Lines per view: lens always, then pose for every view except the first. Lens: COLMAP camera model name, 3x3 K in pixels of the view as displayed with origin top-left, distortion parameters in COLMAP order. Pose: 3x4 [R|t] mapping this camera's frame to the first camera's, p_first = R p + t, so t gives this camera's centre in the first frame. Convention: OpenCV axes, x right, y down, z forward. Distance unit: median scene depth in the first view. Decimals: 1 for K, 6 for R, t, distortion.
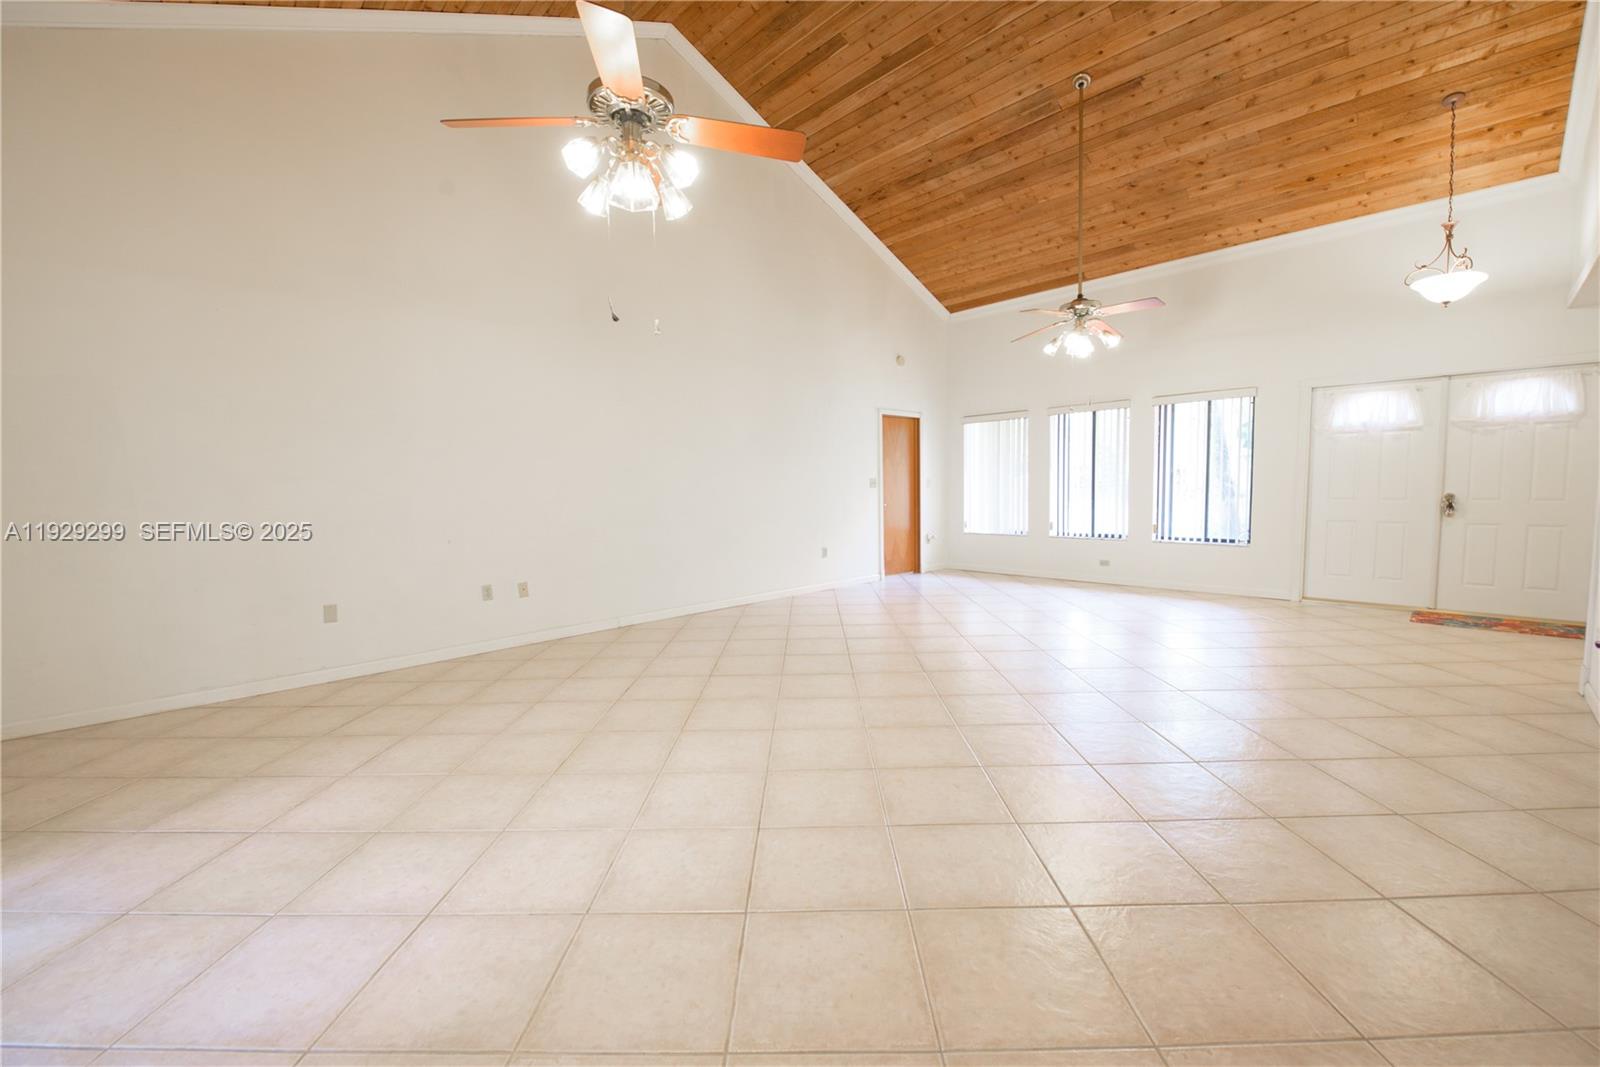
lens RADIAL K [[638.4, 0, 801.9], [0, 638.4, 535.3], [0, 0, 1]] dist [-0.022269, 0.000029]
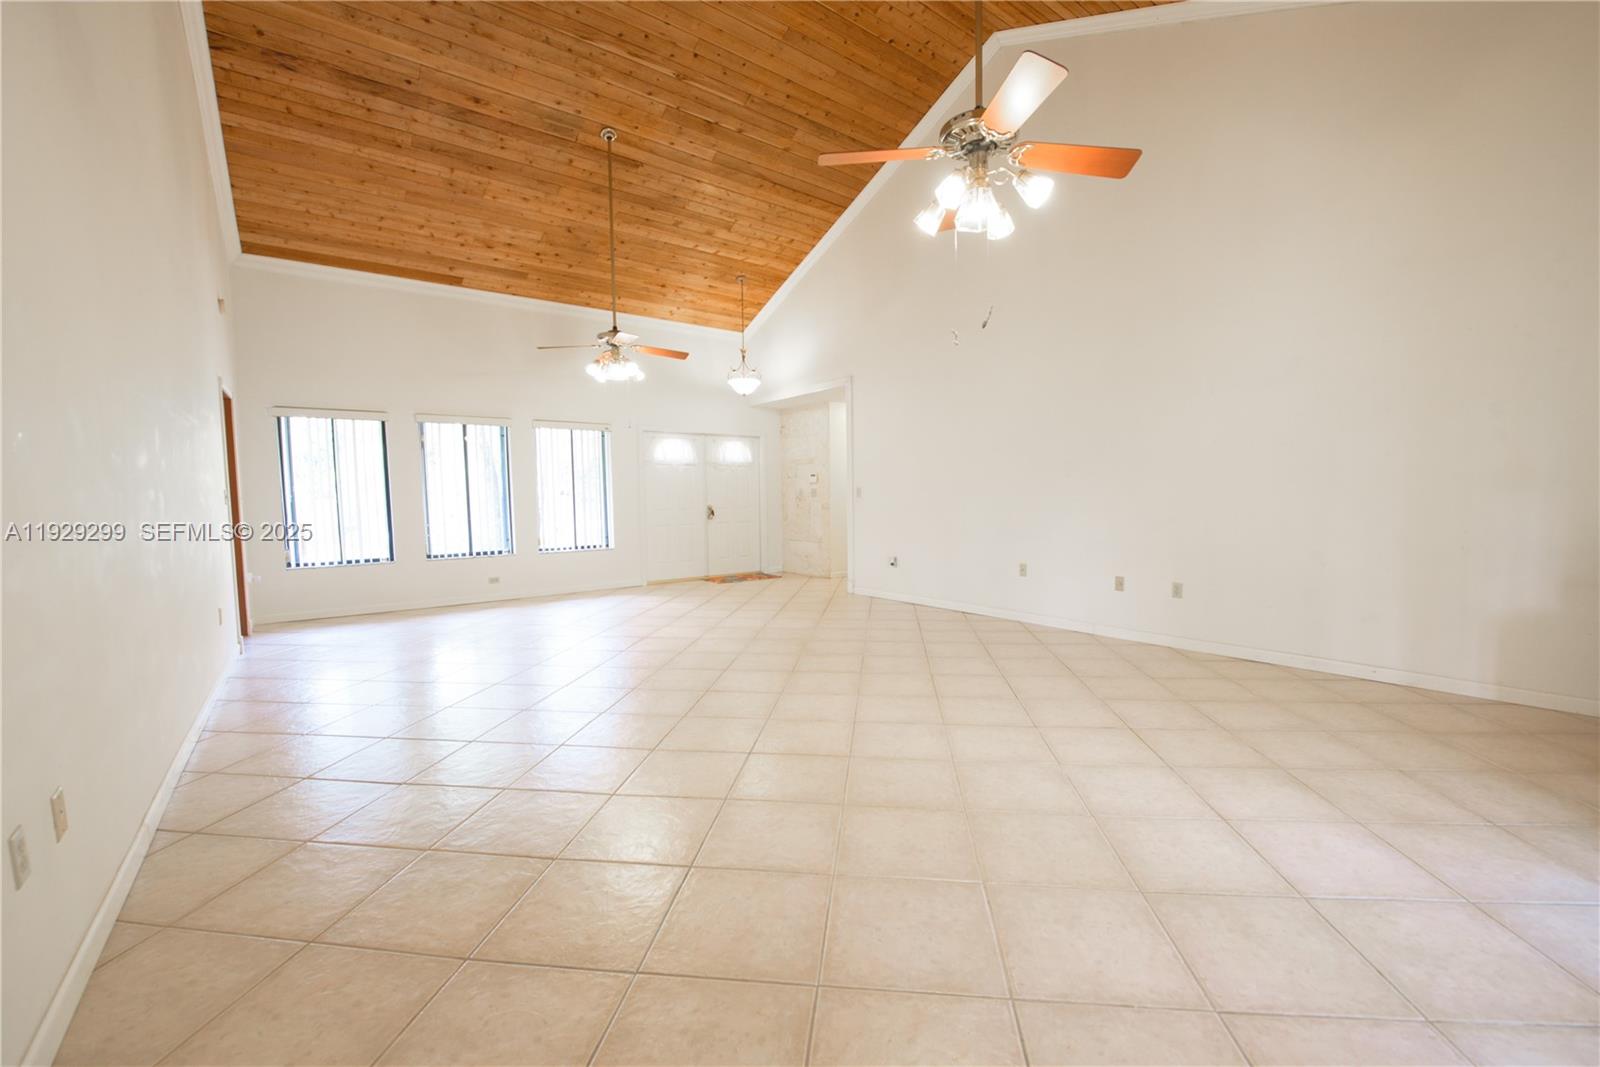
lens RADIAL K [[655.0, 0, 804.6], [0, 655.0, 540.8], [0, 0, 1]] dist [-0.017522, -0.000210]
pose [[0.108872, -0.052554, 0.992666, -0.573239], [0.084267, 0.995495, 0.043462, -0.024317], [-0.990478, 0.078918, 0.112810, 0.483004]]
